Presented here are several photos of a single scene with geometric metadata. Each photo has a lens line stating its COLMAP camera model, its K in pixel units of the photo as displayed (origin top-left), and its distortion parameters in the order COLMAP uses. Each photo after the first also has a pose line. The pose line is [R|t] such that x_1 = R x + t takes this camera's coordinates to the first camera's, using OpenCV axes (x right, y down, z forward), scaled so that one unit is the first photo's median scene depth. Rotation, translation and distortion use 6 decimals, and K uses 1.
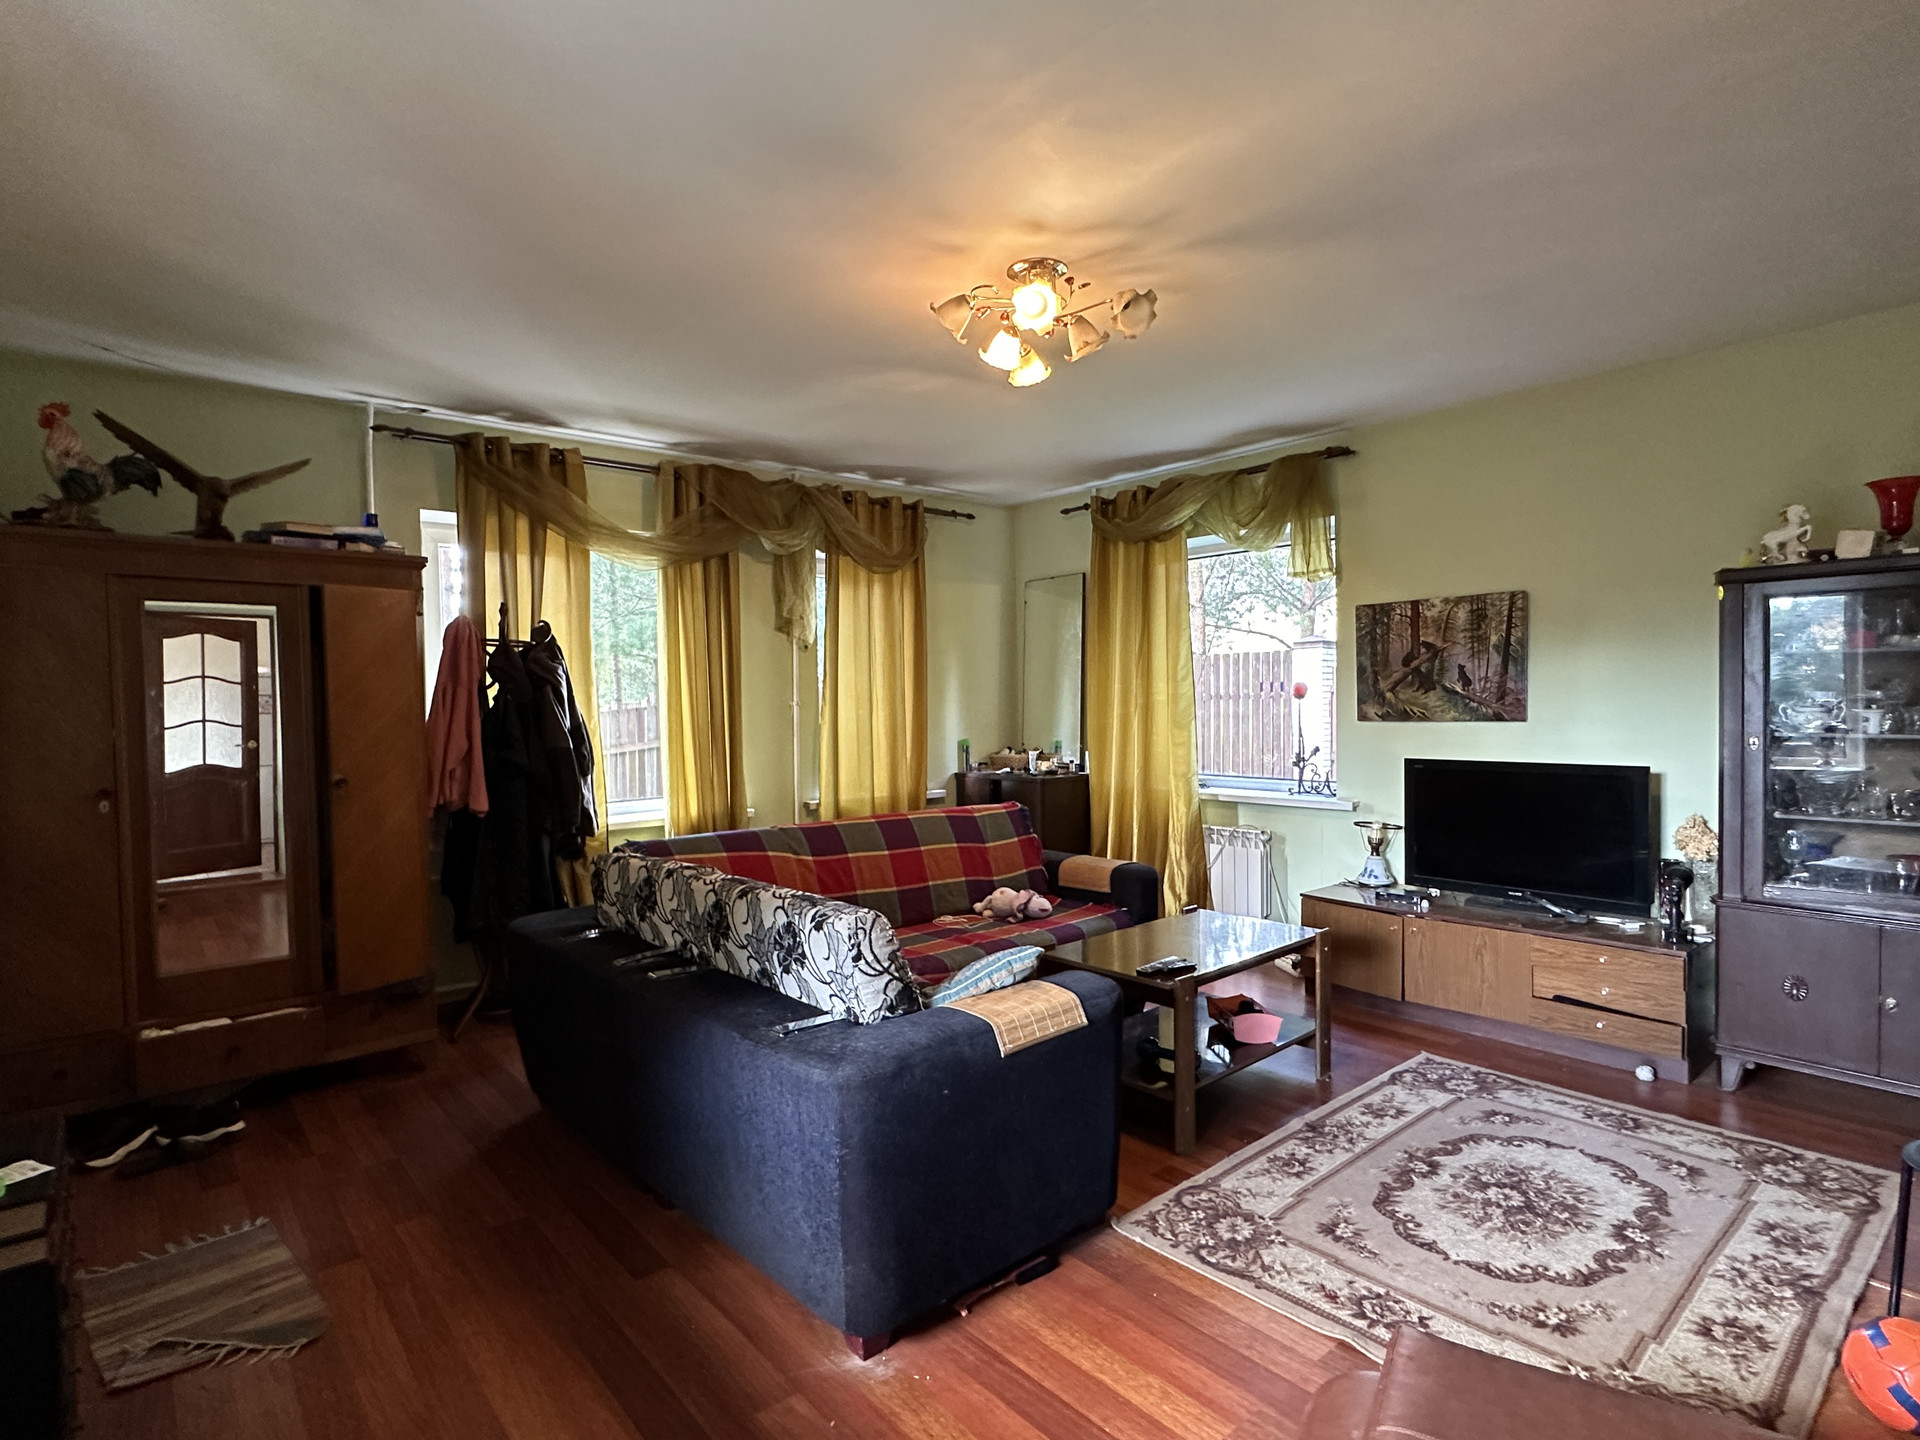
lens RADIAL K [[987.8, 0, 959.8], [0, 987.8, 723.6], [0, 0, 1]] dist [-0.003401, -0.000379]
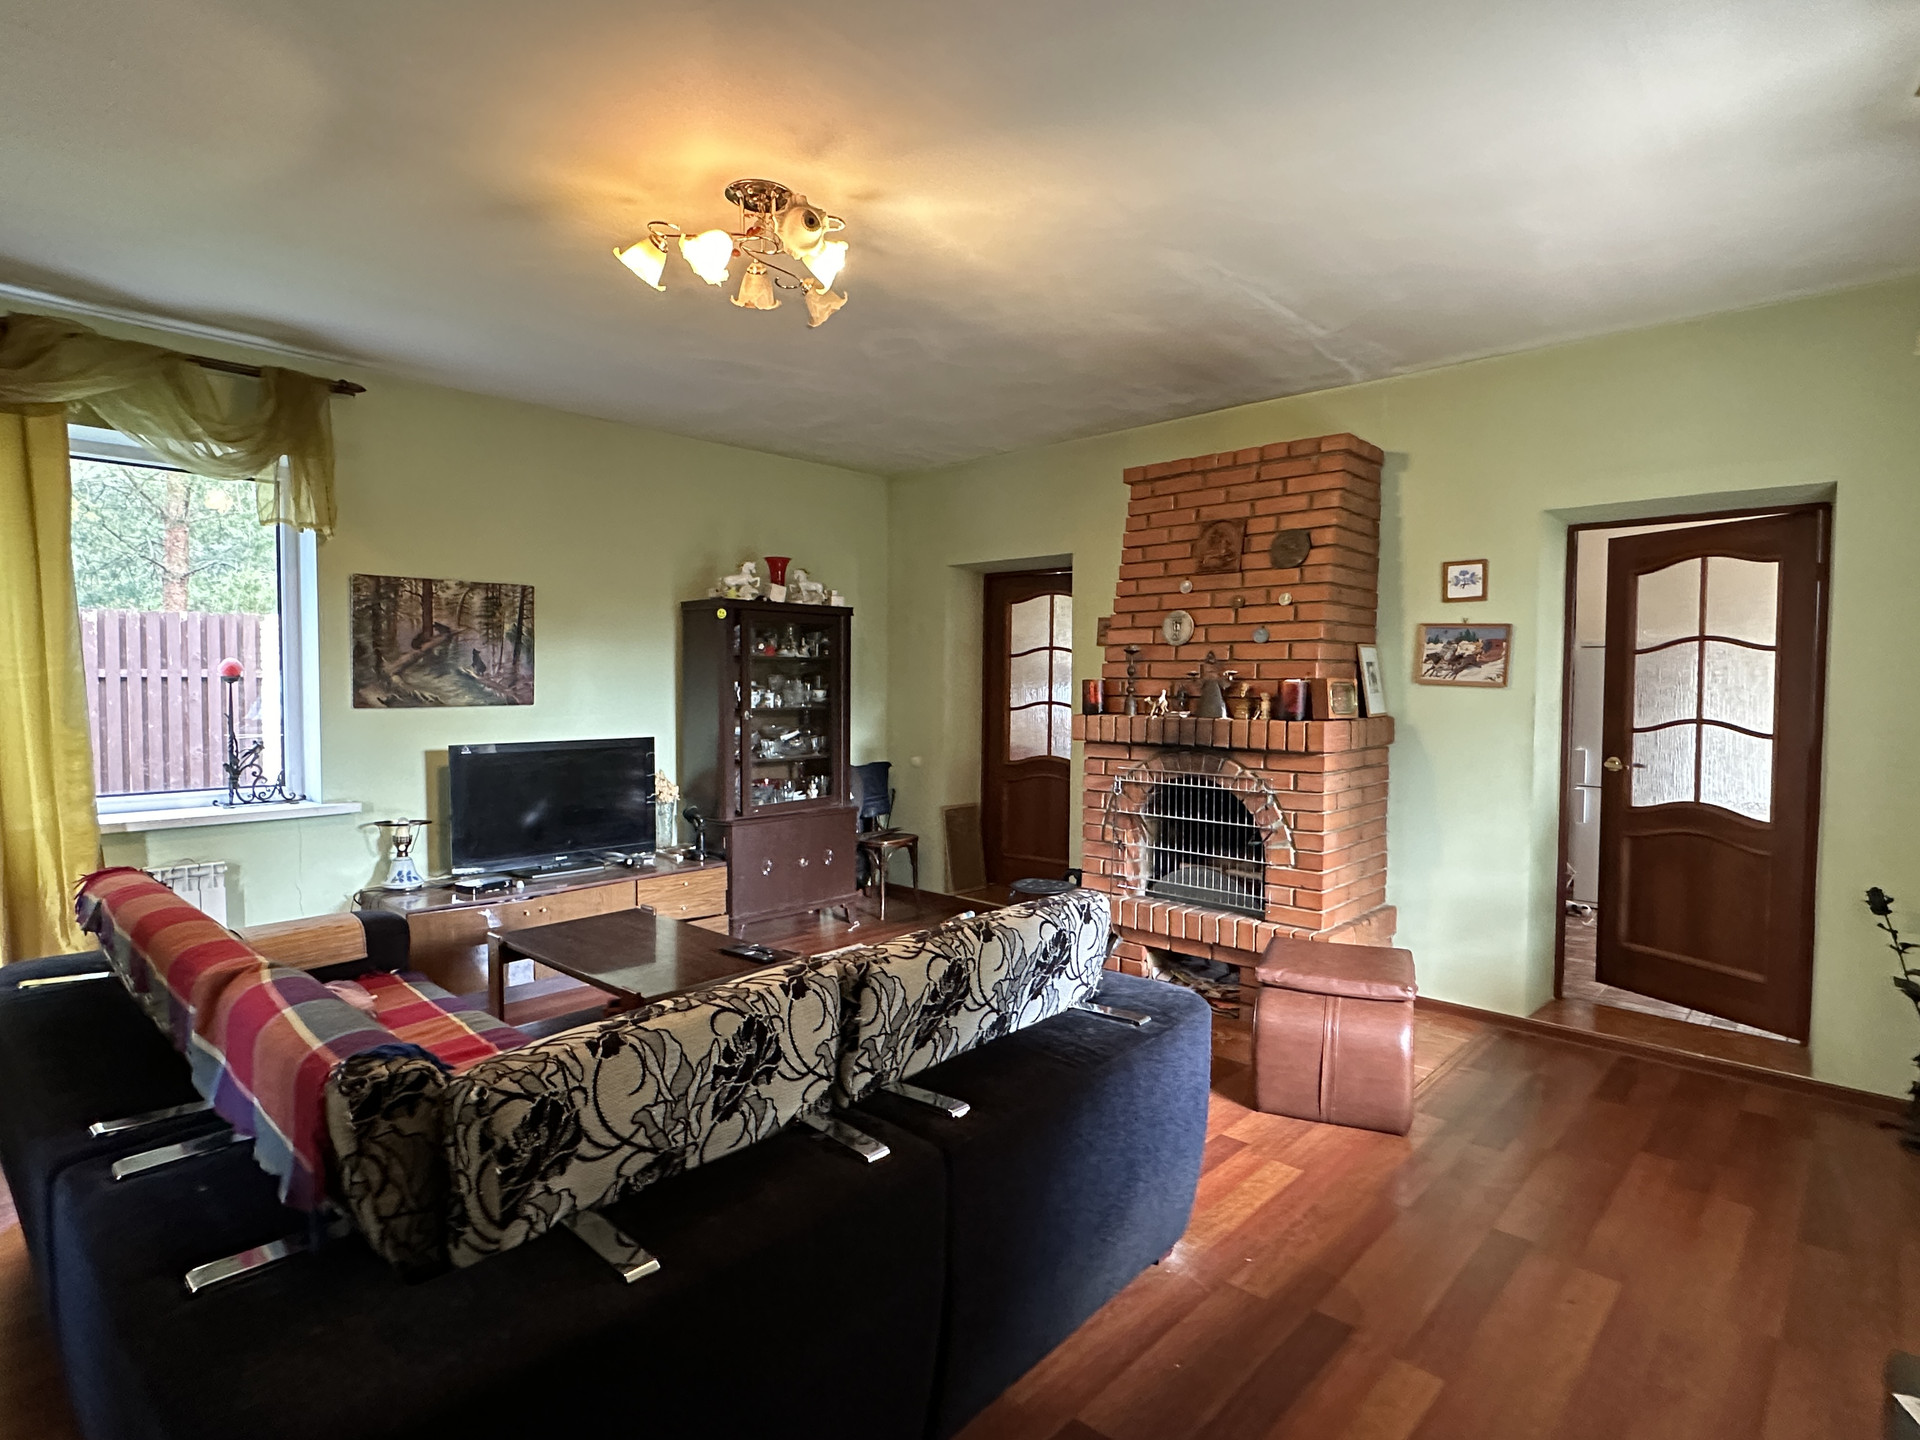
lens RADIAL K [[987.8, 0, 958.7], [0, 987.8, 718.4], [0, 0, 1]] dist [-0.003401, -0.000379]
pose [[-0.110950, -0.027372, 0.993449, -0.538884], [0.017310, 0.999416, 0.029470, -0.010696], [-0.993675, 0.020466, -0.110411, 0.608629]]
